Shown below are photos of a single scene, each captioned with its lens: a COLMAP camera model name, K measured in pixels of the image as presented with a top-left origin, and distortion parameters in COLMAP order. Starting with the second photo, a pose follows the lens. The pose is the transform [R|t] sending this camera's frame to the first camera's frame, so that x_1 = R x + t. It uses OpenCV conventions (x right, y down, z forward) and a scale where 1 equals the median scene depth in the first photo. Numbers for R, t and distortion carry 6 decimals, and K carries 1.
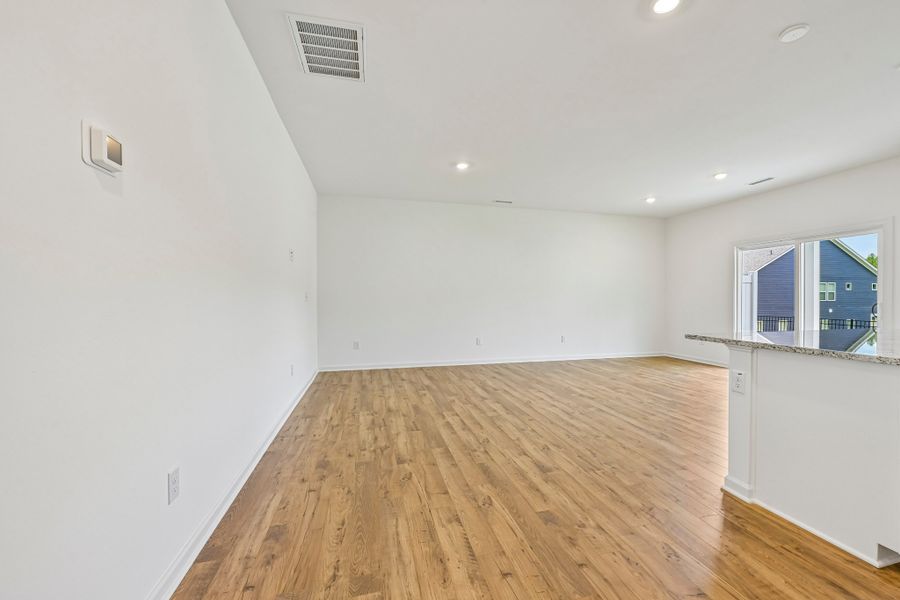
lens RADIAL K [[361.3, 0, 453.6], [0, 361.3, 298.0], [0, 0, 1]] dist [0.004901, 0.000539]
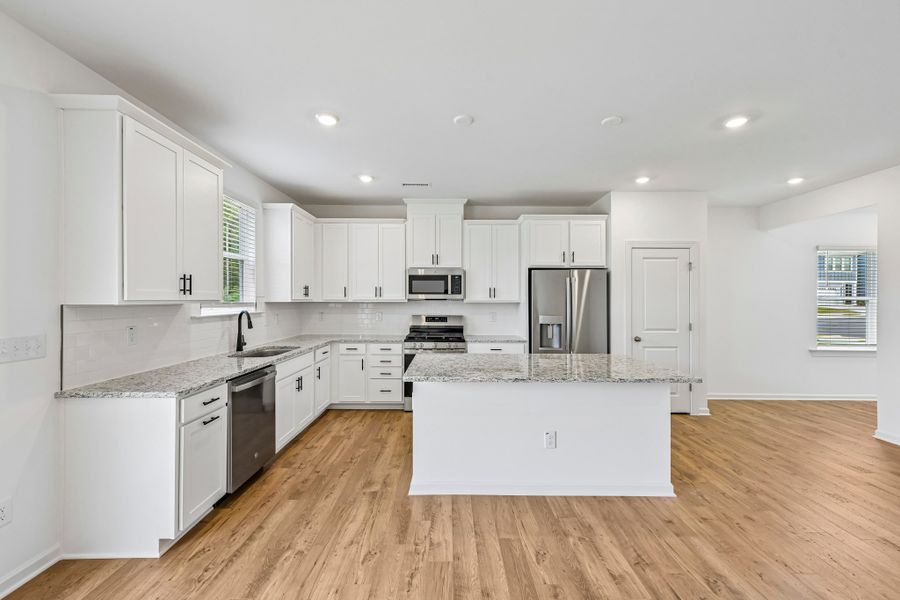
lens RADIAL K [[361.3, 0, 453.6], [0, 361.3, 298.0], [0, 0, 1]] dist [0.004901, 0.000539]
pose [[-0.976251, -0.004994, 0.216587, 0.716840], [-0.005410, 0.999984, -0.001327, -0.062046], [-0.216577, -0.002467, -0.976262, 1.382825]]
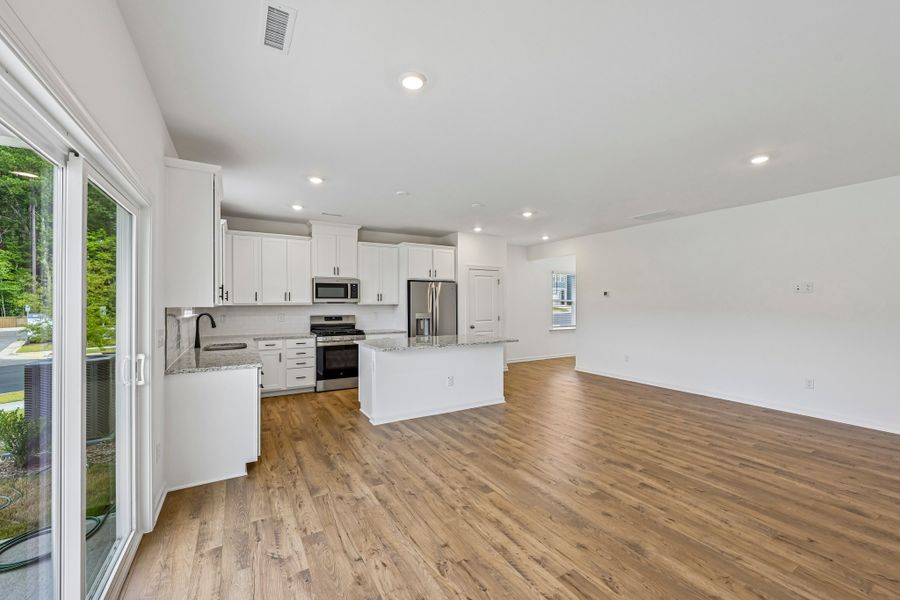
lens RADIAL K [[361.3, 0, 453.6], [0, 361.3, 298.0], [0, 0, 1]] dist [0.004901, 0.000539]
pose [[-0.950640, -0.004632, -0.310262, 1.053607], [-0.001397, 0.999942, -0.010648, -0.062407], [0.310293, -0.009689, -0.950592, 1.839298]]
